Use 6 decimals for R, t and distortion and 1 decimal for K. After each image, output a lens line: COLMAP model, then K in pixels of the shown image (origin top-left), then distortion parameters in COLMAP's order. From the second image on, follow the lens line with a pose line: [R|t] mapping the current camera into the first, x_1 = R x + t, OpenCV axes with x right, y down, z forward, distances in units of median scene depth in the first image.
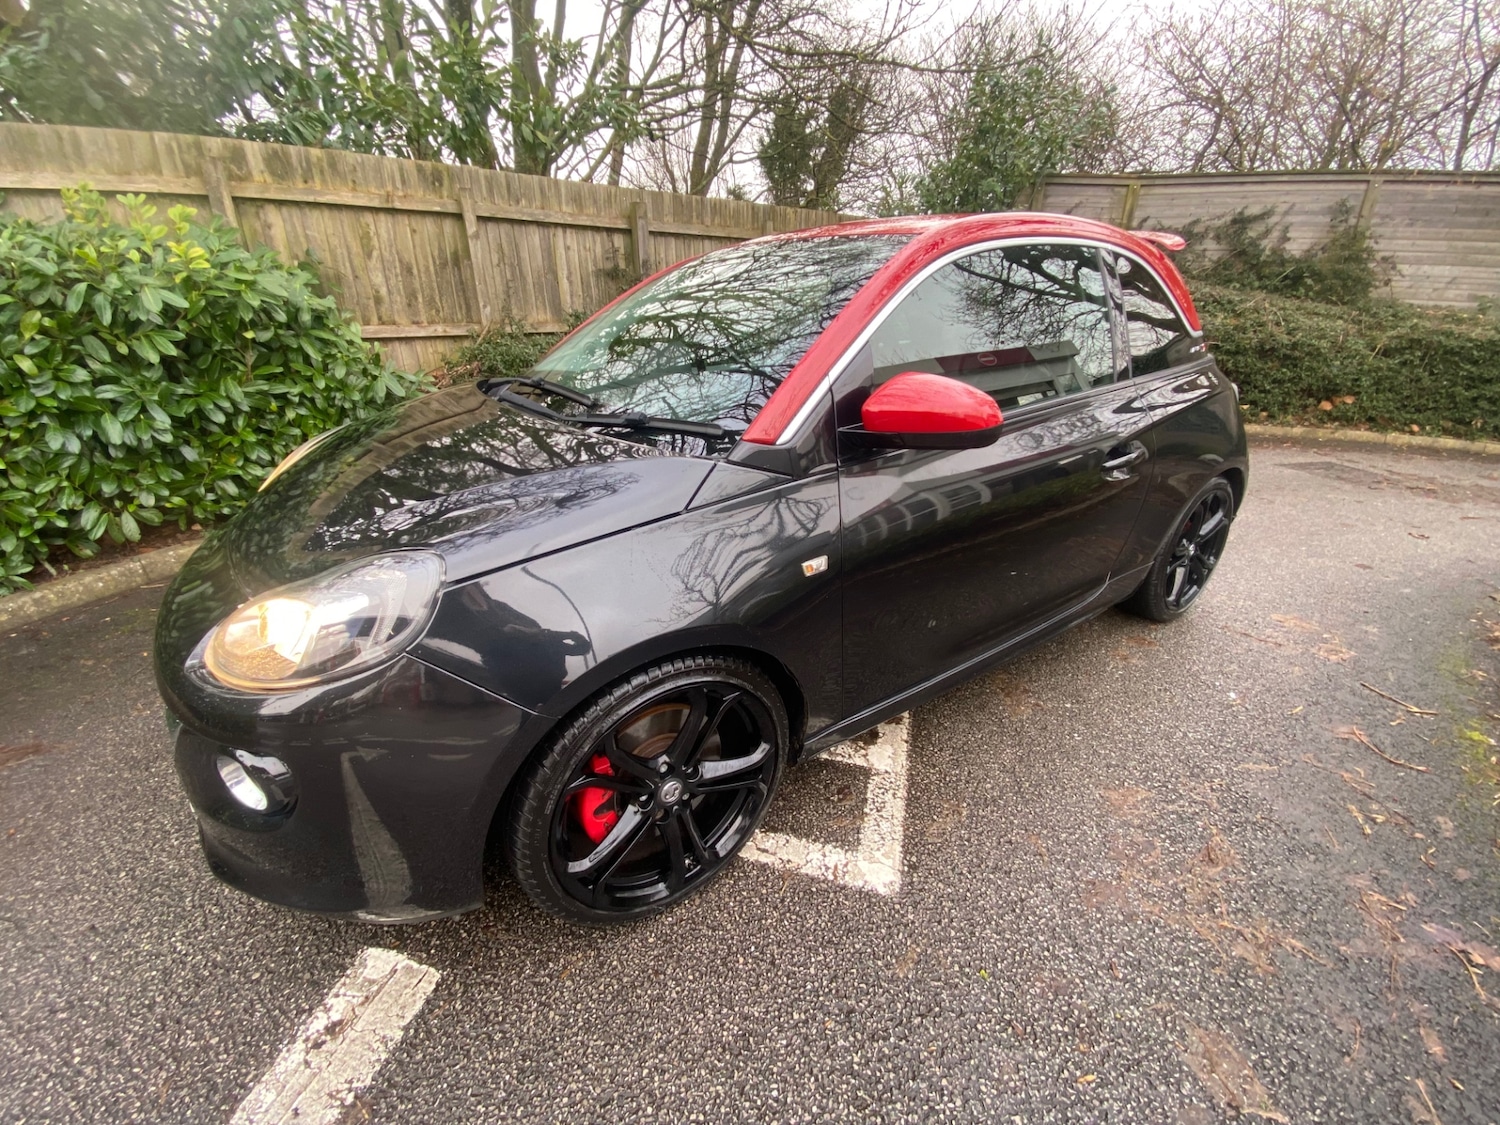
lens RADIAL K [[611.5, 0, 748.8], [0, 611.5, 563.0], [0, 0, 1]] dist [0.011512, -0.017067]
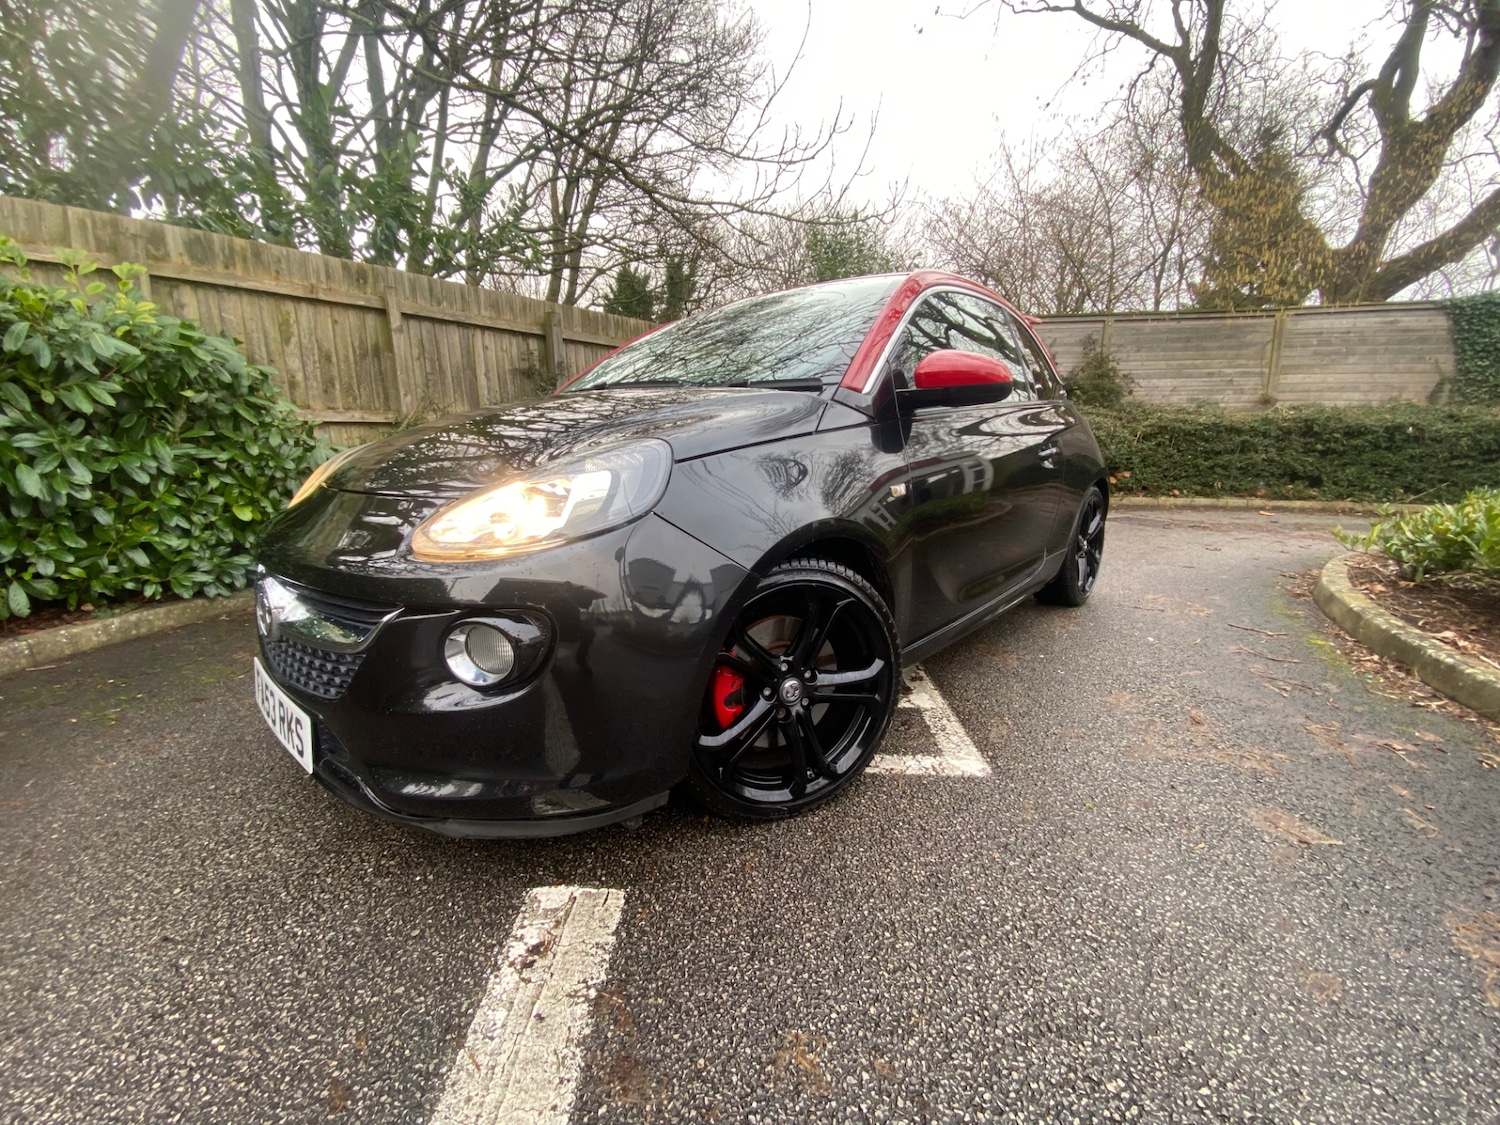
lens RADIAL K [[611.5, 0, 748.8], [0, 611.5, 563.0], [0, 0, 1]] dist [0.011512, -0.017067]
pose [[0.969581, -0.059019, 0.237547, -0.244523], [0.105960, 0.976052, -0.189986, 0.175251], [-0.220645, 0.209377, 0.952616, -0.042060]]
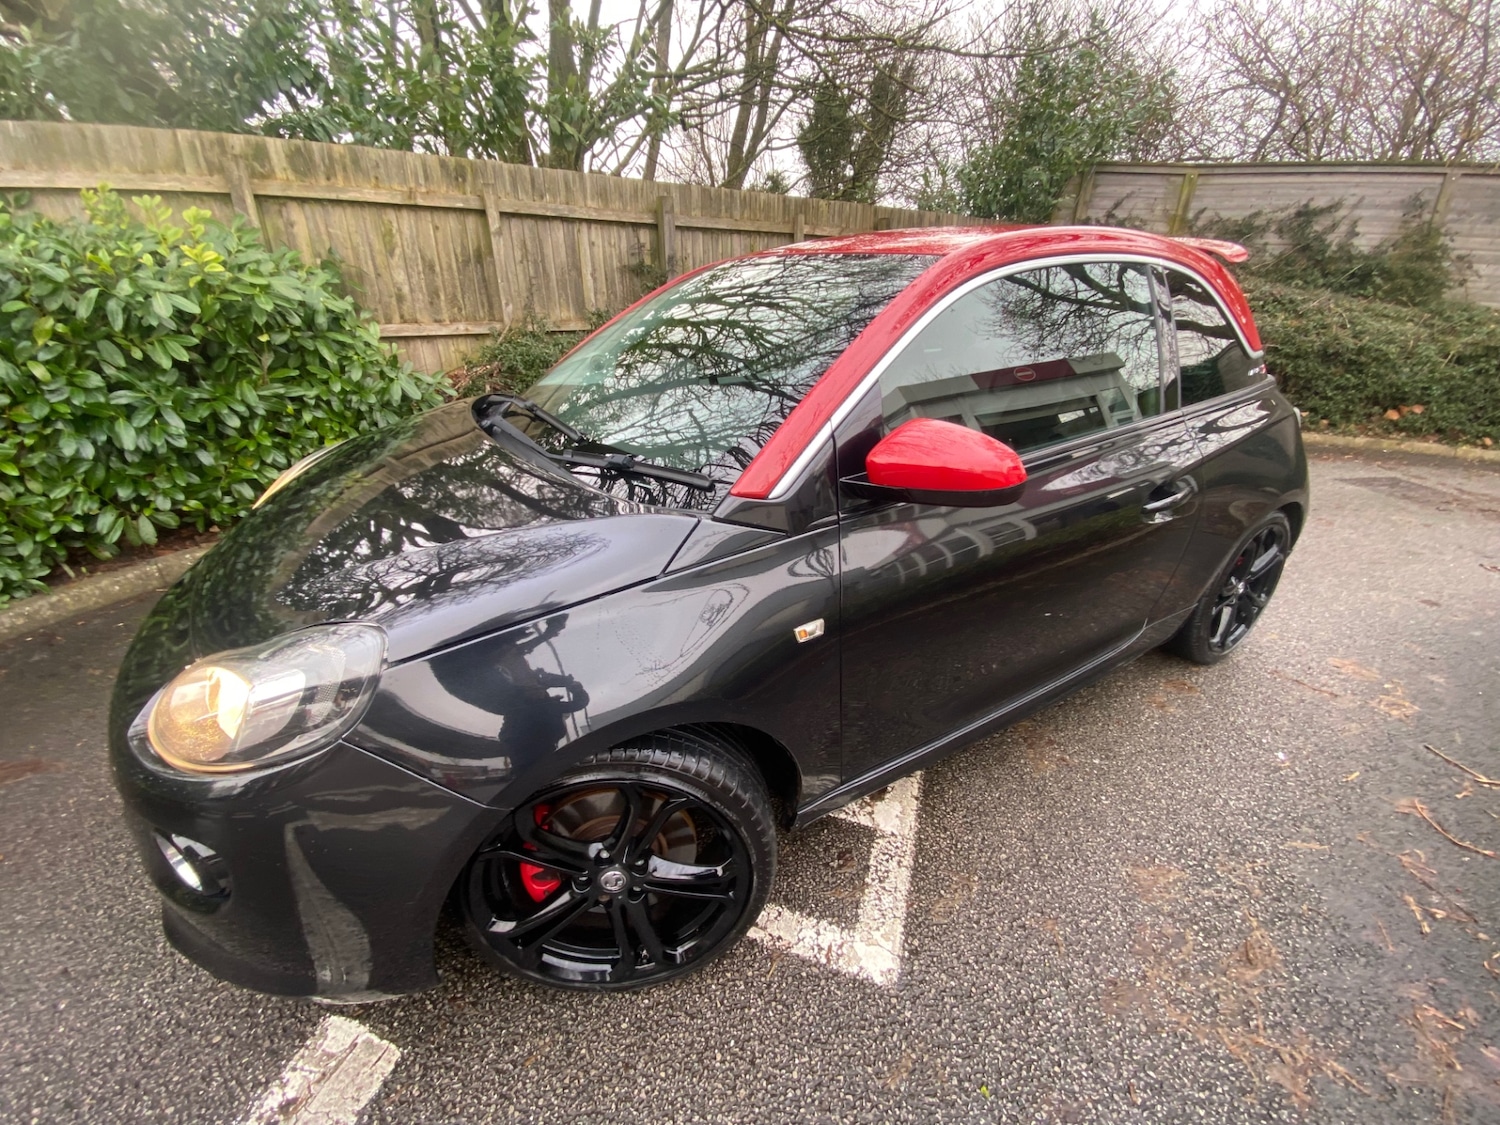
lens RADIAL K [[611.5, 0, 748.8], [0, 611.5, 563.0], [0, 0, 1]] dist [0.011512, -0.017067]
pose [[0.998497, 0.026557, -0.047936, 0.027881], [-0.025674, 0.999491, 0.018937, -0.055311], [0.048414, -0.017677, 0.998671, 0.047045]]
